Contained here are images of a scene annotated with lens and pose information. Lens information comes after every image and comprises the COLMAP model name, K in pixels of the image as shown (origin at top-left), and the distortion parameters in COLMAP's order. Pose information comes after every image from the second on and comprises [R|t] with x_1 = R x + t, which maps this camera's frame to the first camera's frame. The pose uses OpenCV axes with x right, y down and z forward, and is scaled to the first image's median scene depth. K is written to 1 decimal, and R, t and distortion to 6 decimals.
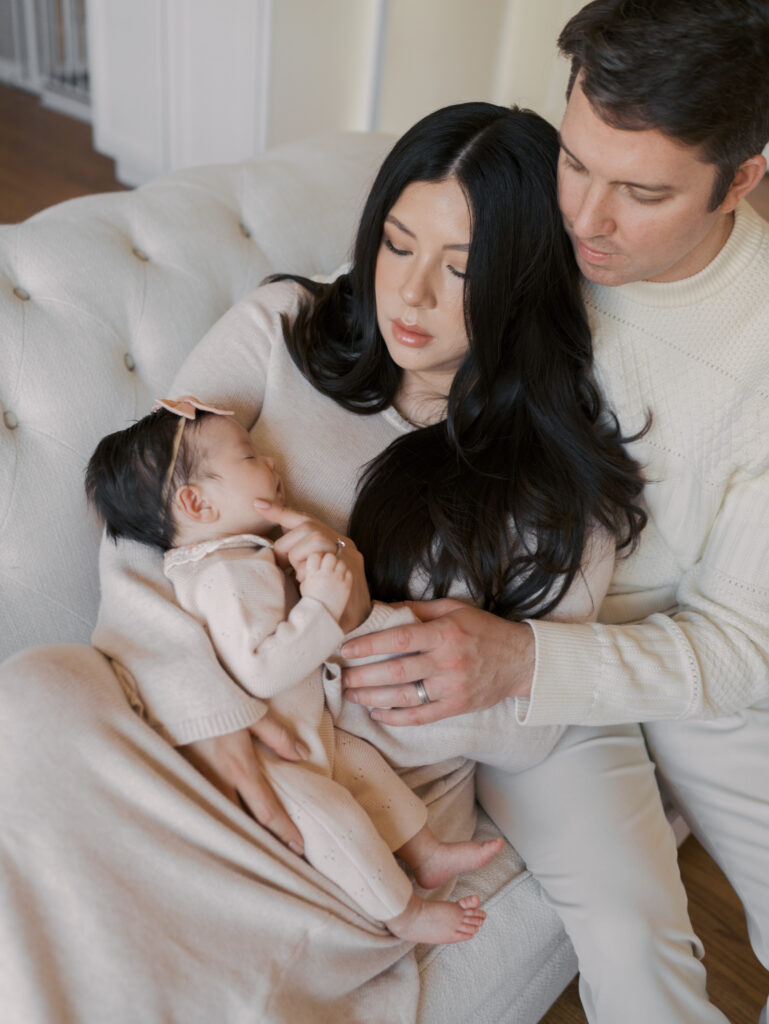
lens RADIAL K [[1328.3, 0, 384.5], [0, 1328.3, 512.0], [0, 0, 1]] dist [0.099882, 0.029740]
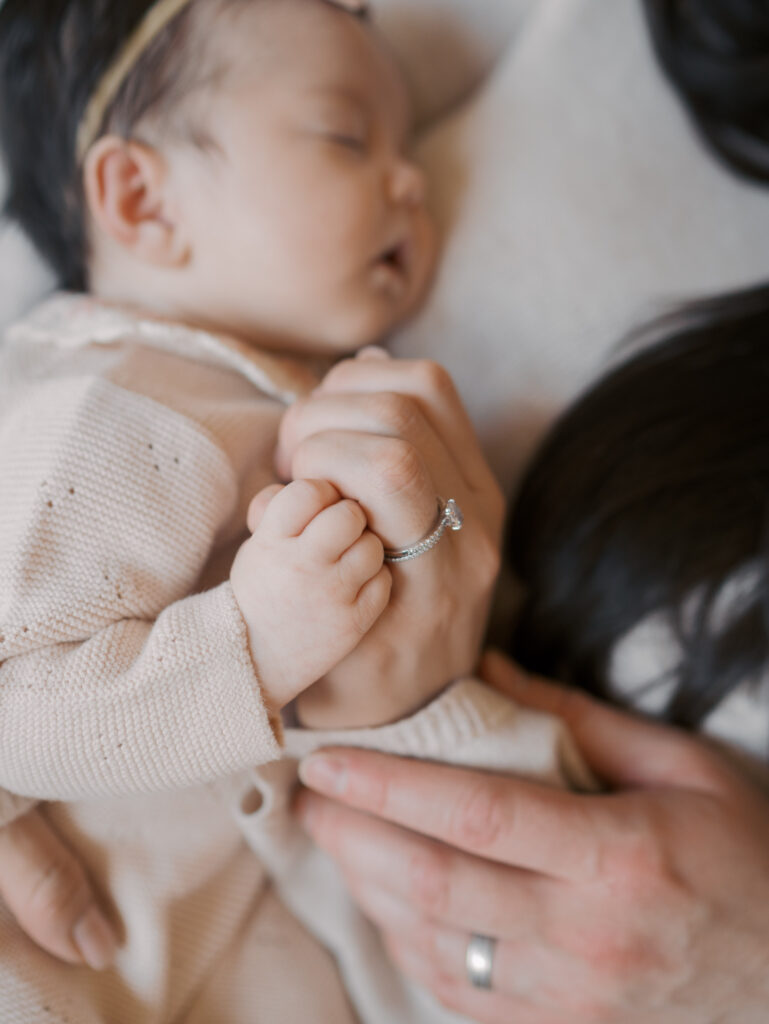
lens RADIAL K [[1328.3, 0, 384.5], [0, 1328.3, 512.0], [0, 0, 1]] dist [0.099882, 0.029740]
pose [[0.851754, 0.448798, -0.270361, 0.048567], [-0.395345, 0.889148, 0.230473, -0.040389], [0.343827, -0.089420, 0.934766, 0.672792]]
